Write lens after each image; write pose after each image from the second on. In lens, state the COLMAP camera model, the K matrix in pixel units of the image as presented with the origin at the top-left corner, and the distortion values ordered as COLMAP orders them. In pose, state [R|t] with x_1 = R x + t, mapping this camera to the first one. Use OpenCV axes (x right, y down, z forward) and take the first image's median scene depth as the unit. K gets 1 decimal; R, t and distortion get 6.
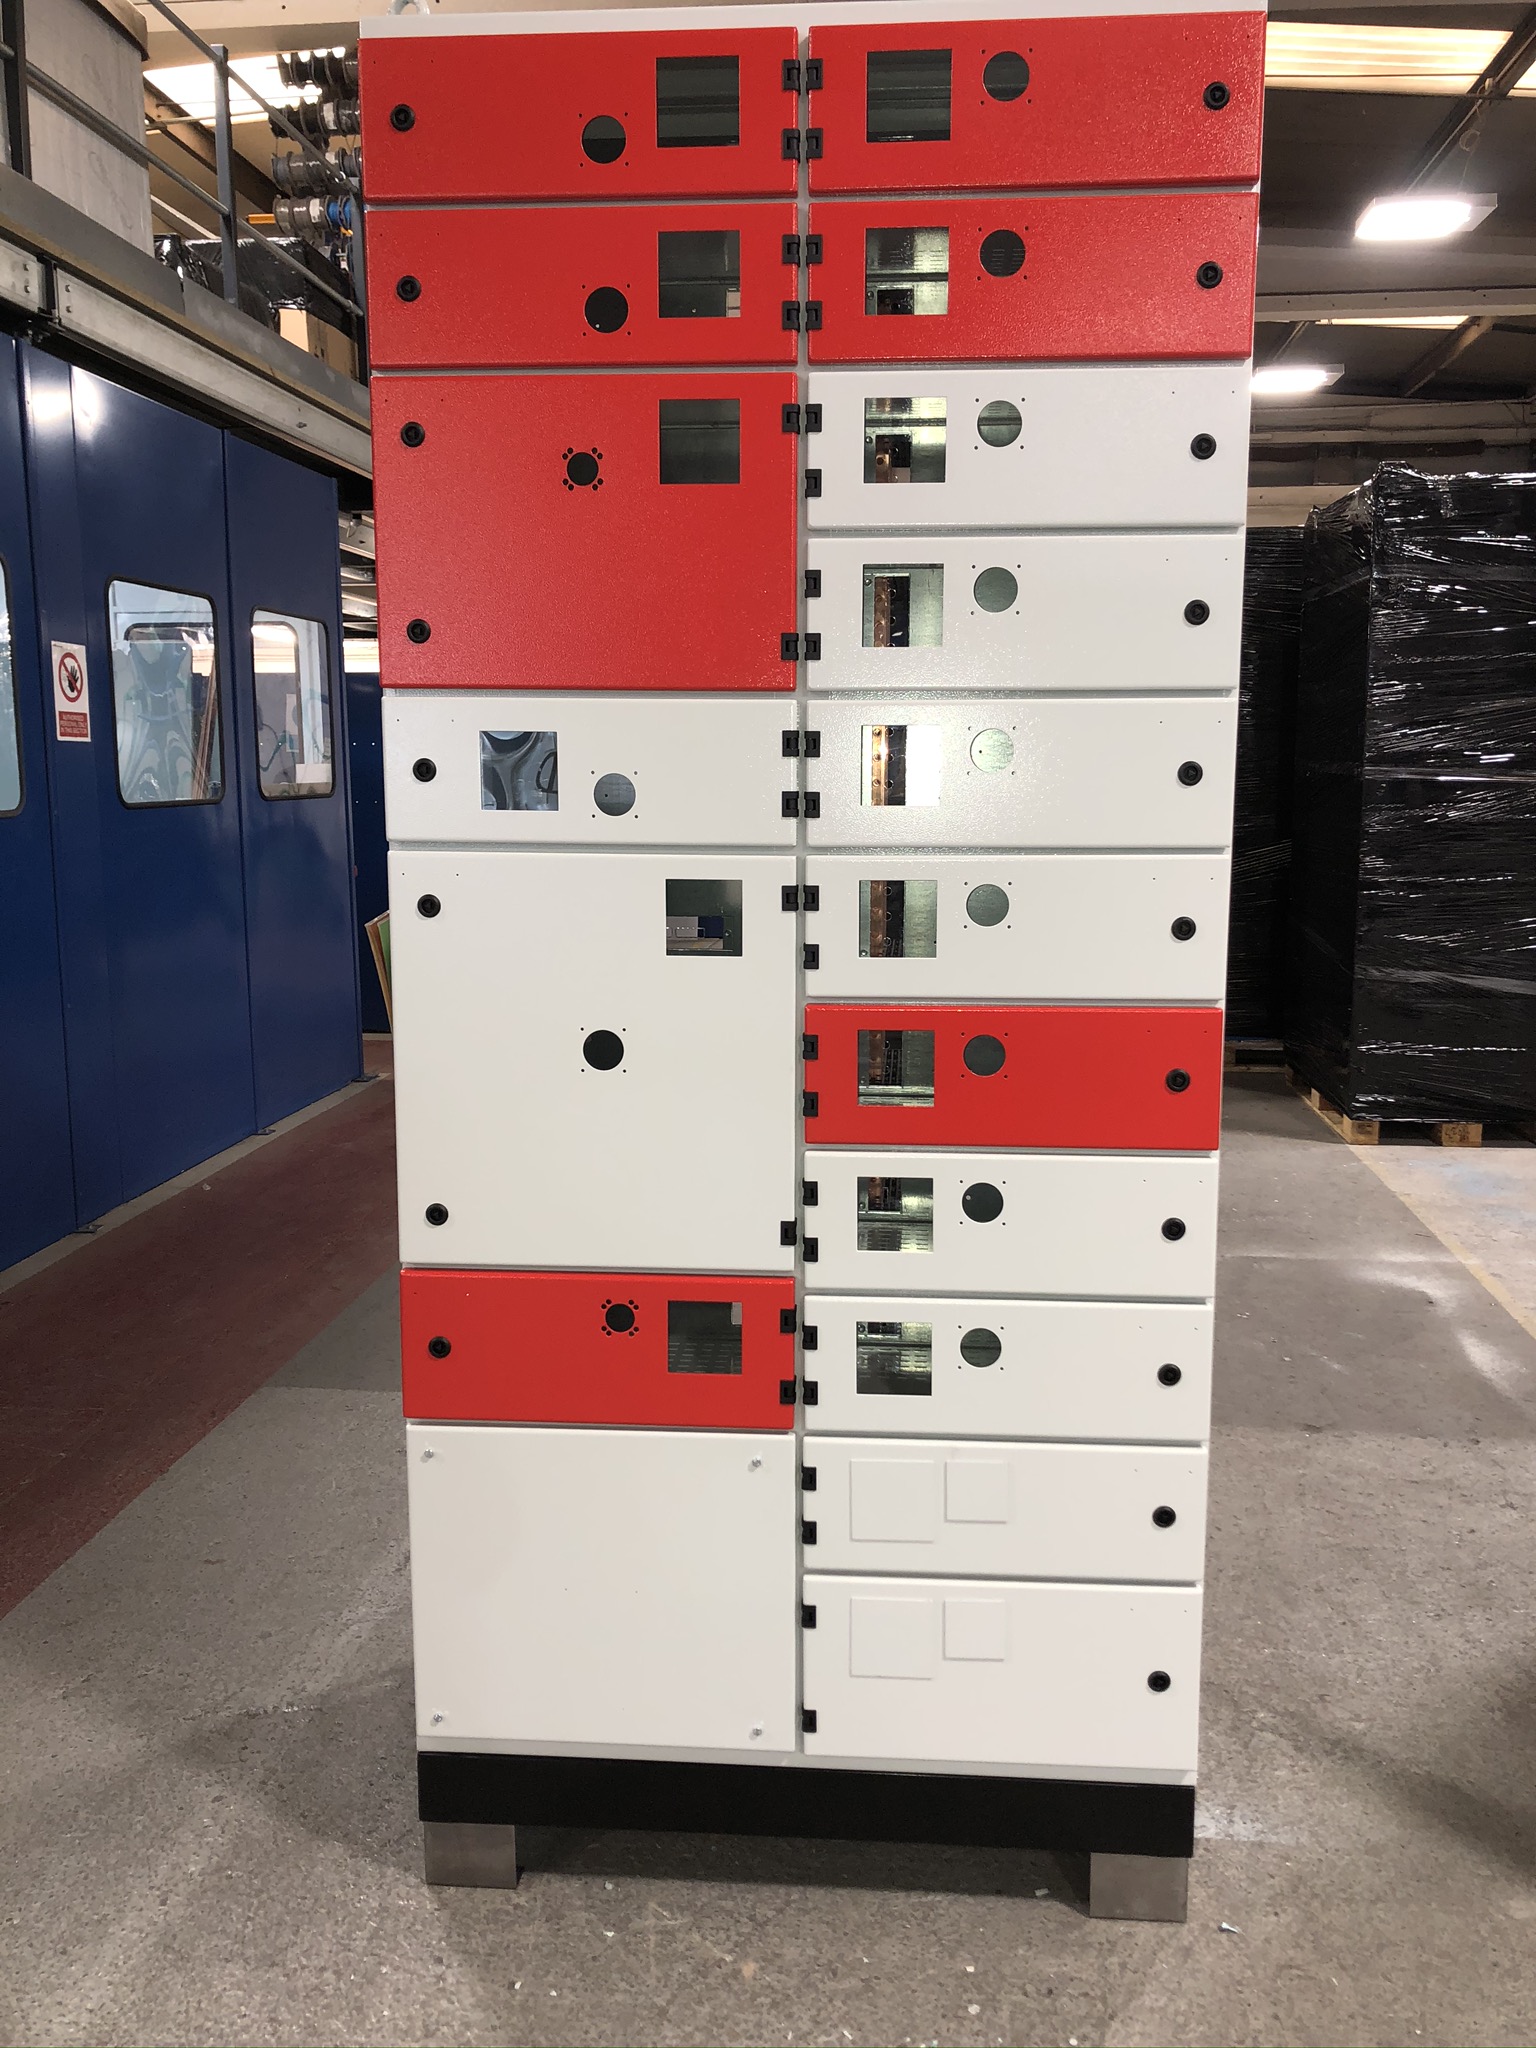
lens RADIAL K [[1665.9, 0, 779.2], [0, 1665.9, 991.0], [0, 0, 1]] dist [0.084688, -0.115679]
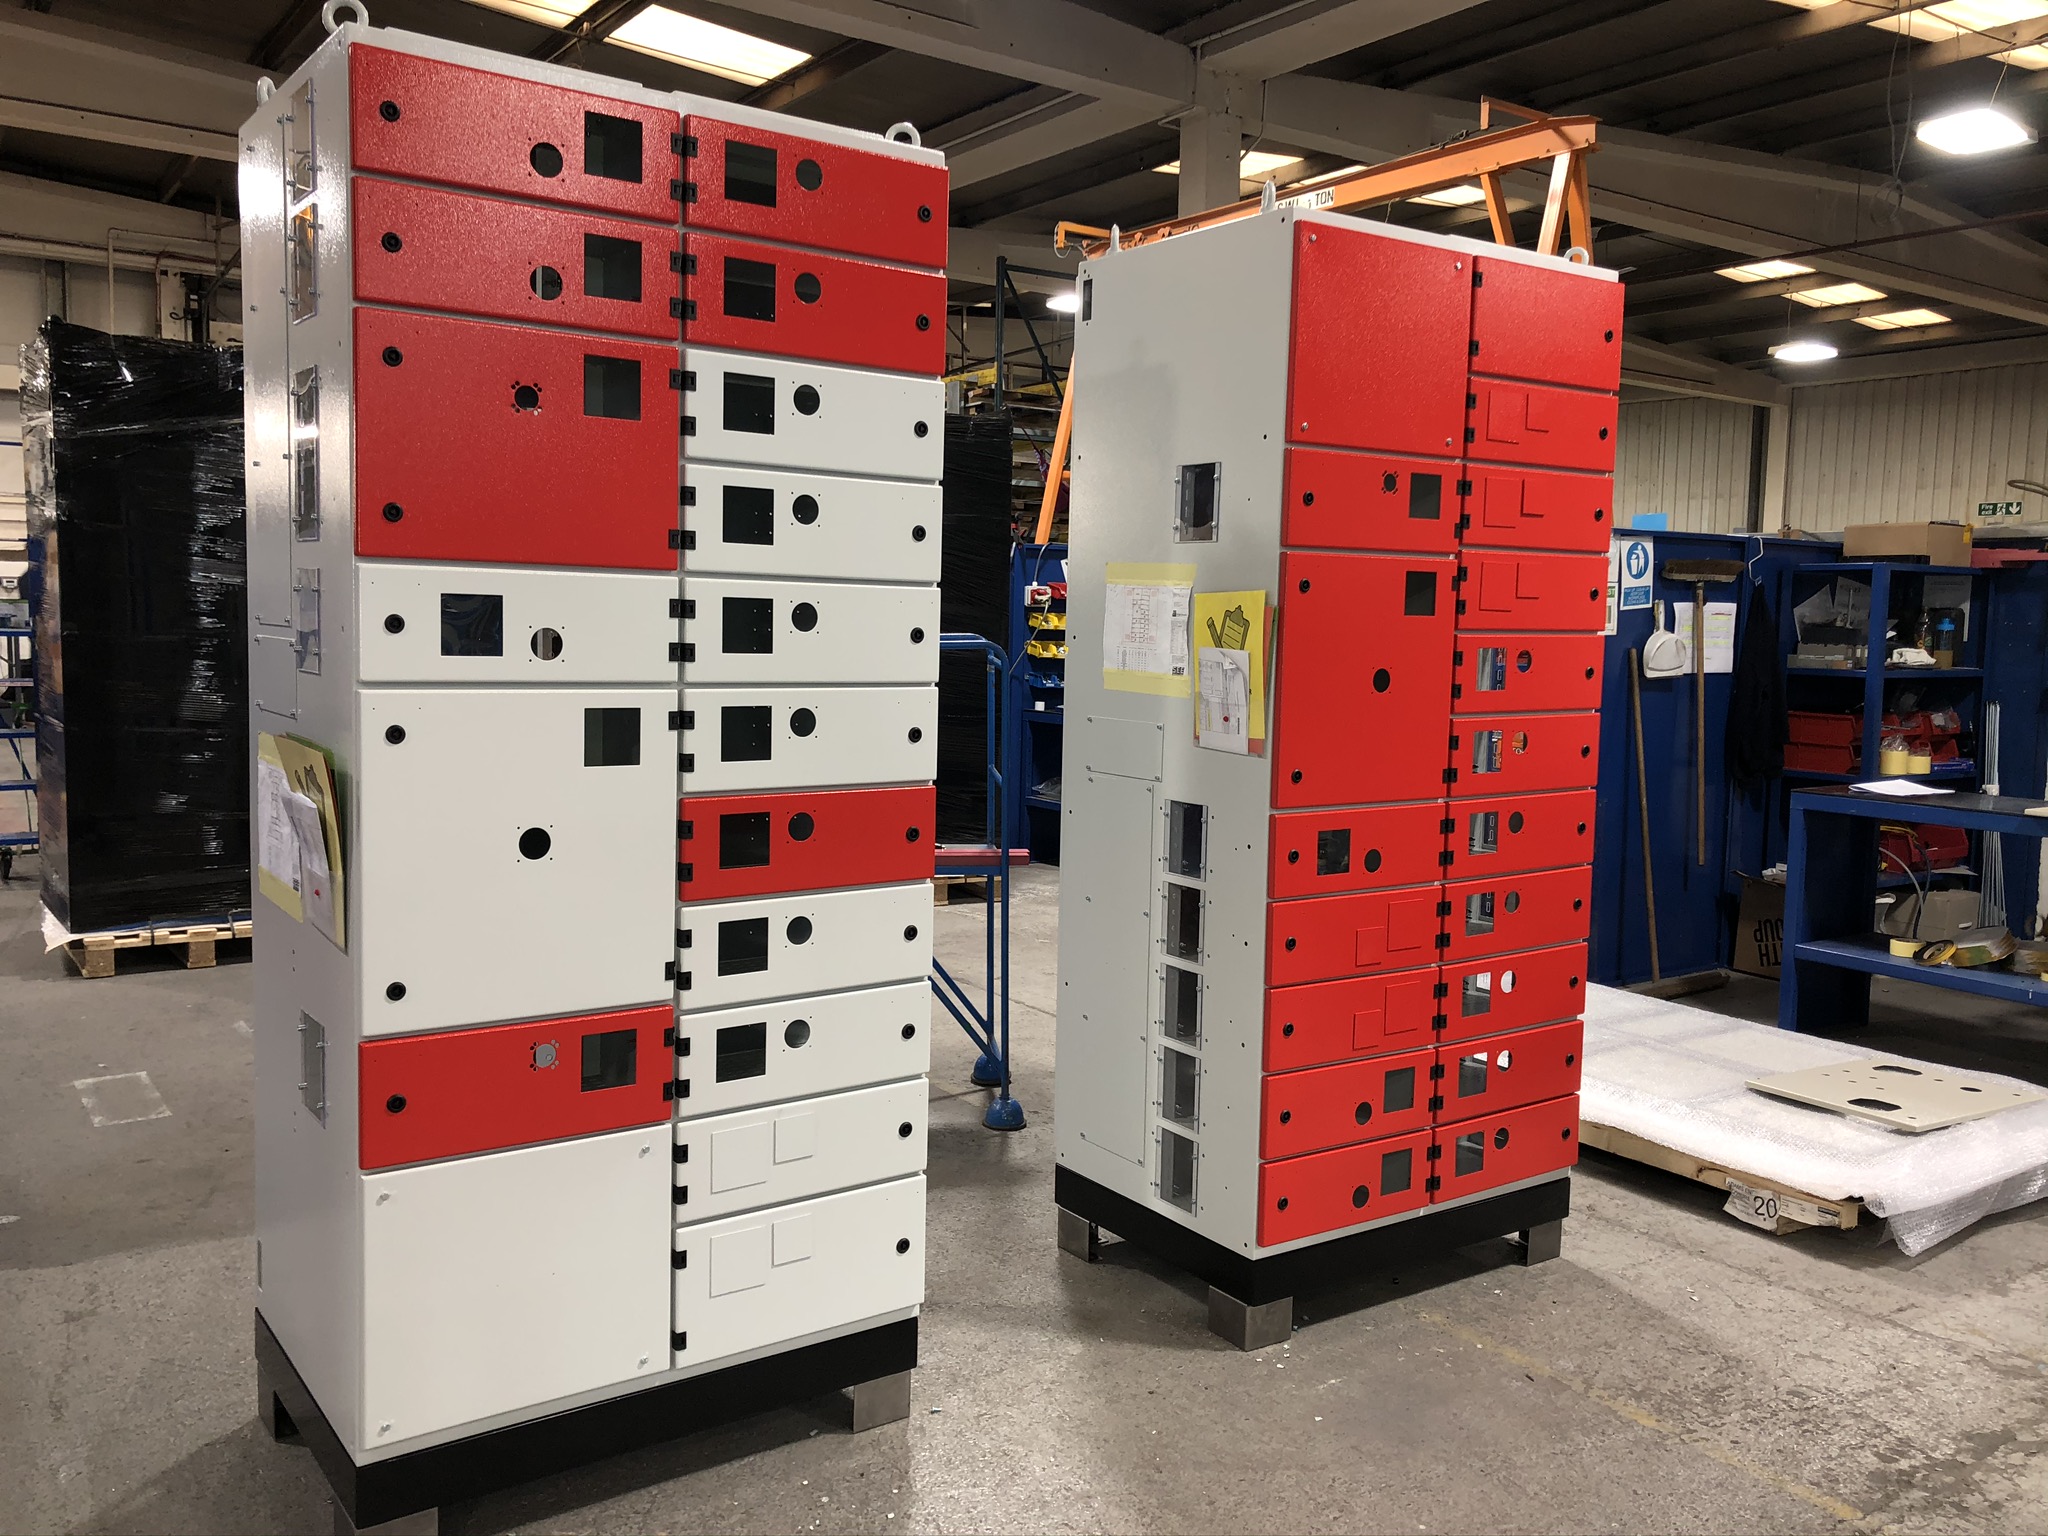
lens RADIAL K [[1665.9, 0, 1024.0], [0, 1665.9, 768.0], [0, 0, 1]] dist [0.084688, -0.115679]
pose [[0.766593, -0.040525, 0.640854, -0.648199], [0.068080, 0.997511, -0.018359, 0.027481], [-0.638515, 0.057703, 0.767443, -0.231035]]
